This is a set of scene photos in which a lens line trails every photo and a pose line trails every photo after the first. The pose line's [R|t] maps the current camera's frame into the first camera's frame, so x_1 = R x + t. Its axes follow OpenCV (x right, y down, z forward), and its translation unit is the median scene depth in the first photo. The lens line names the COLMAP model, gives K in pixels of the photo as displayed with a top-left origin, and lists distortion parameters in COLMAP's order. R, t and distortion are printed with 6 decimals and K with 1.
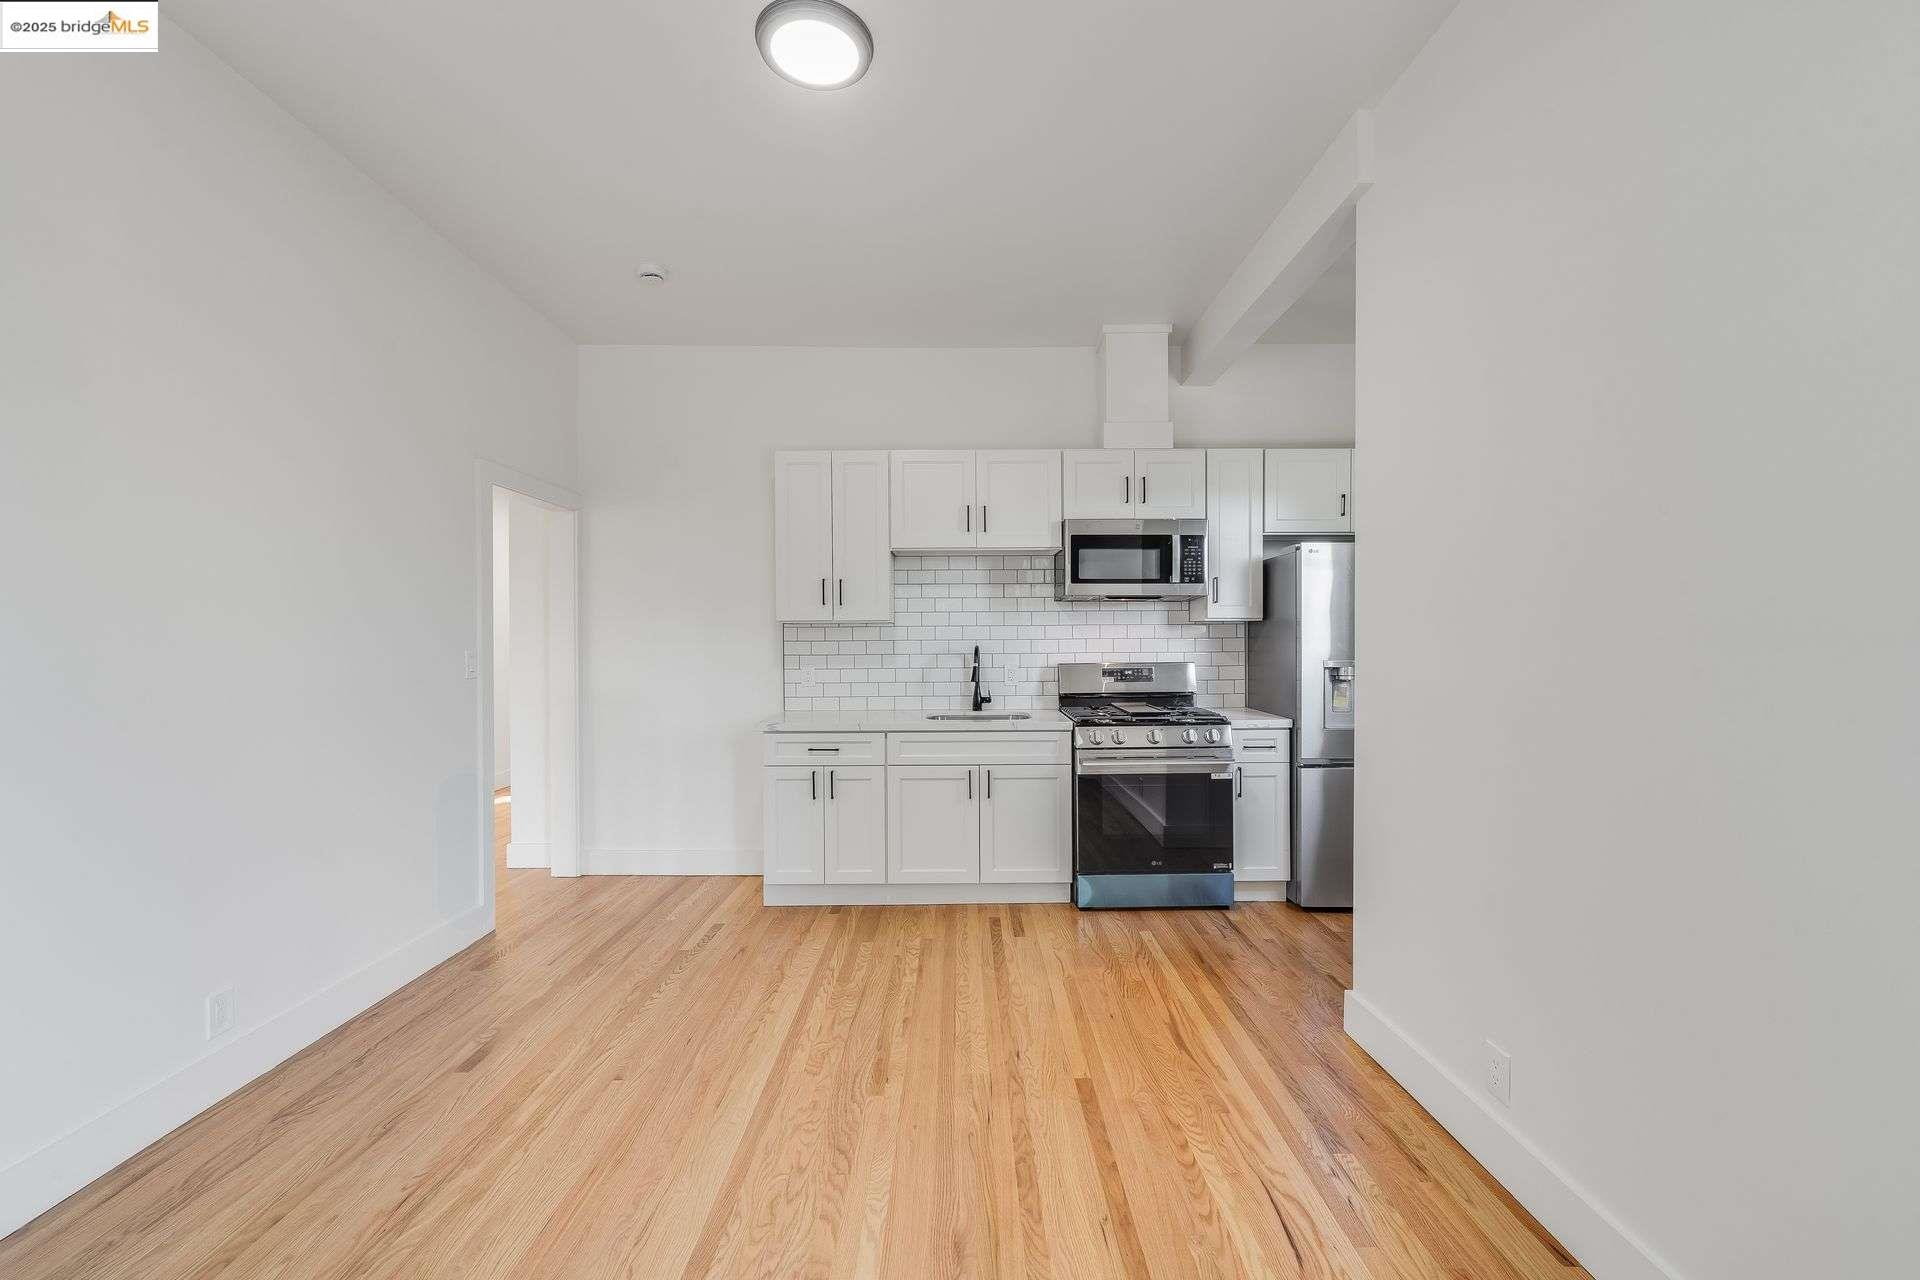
lens RADIAL K [[794.7, 0, 955.2], [0, 794.7, 641.1], [0, 0, 1]] dist [-0.001861, -0.000059]
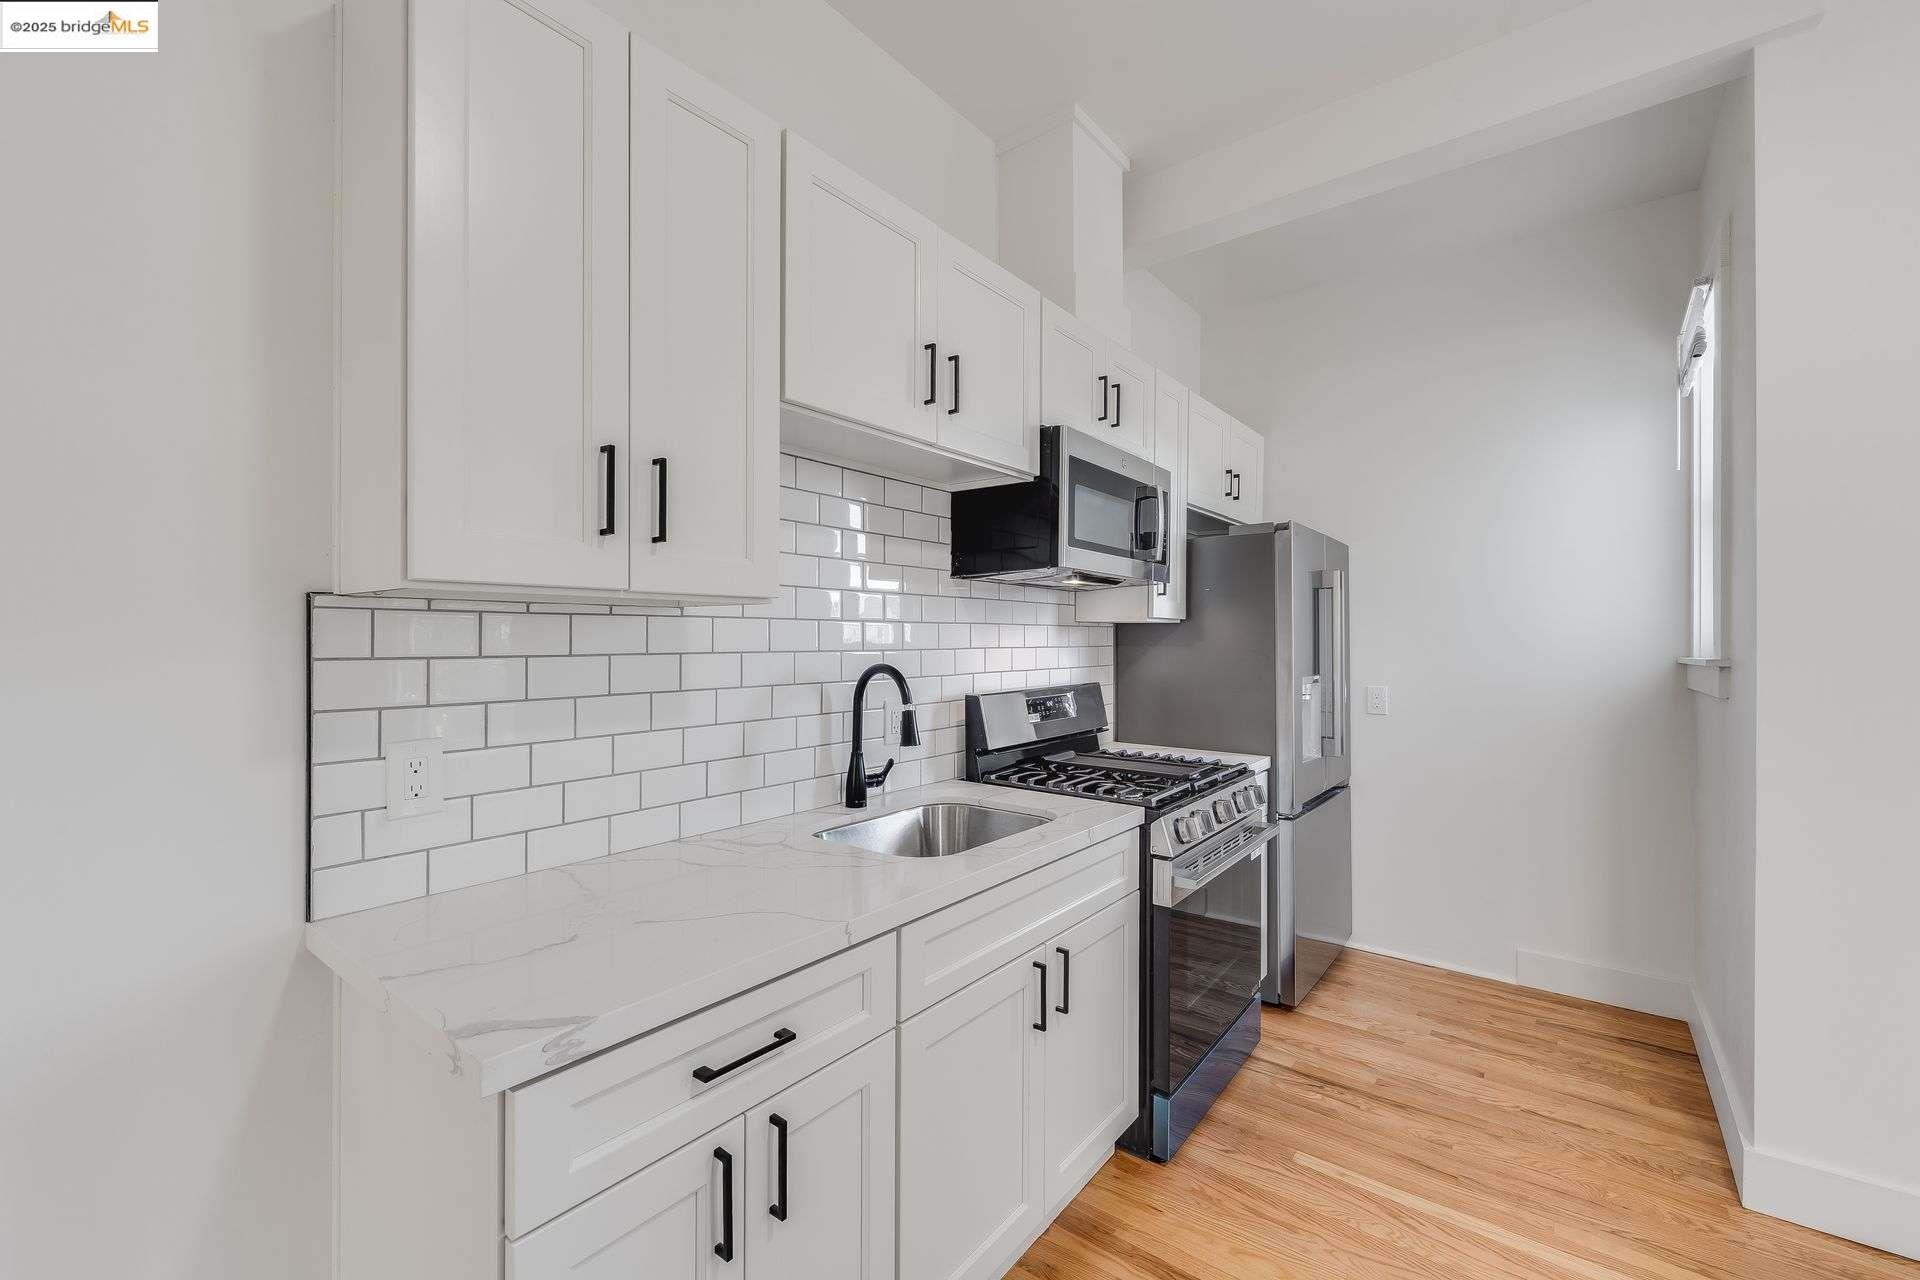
lens RADIAL K [[794.7, 0, 963.8], [0, 794.7, 643.6], [0, 0, 1]] dist [-0.001861, -0.000059]
pose [[0.606297, 0.002494, 0.795234, -0.294798], [-0.005626, 0.999984, 0.001153, -0.006648], [-0.795218, -0.005173, 0.606301, 0.669015]]
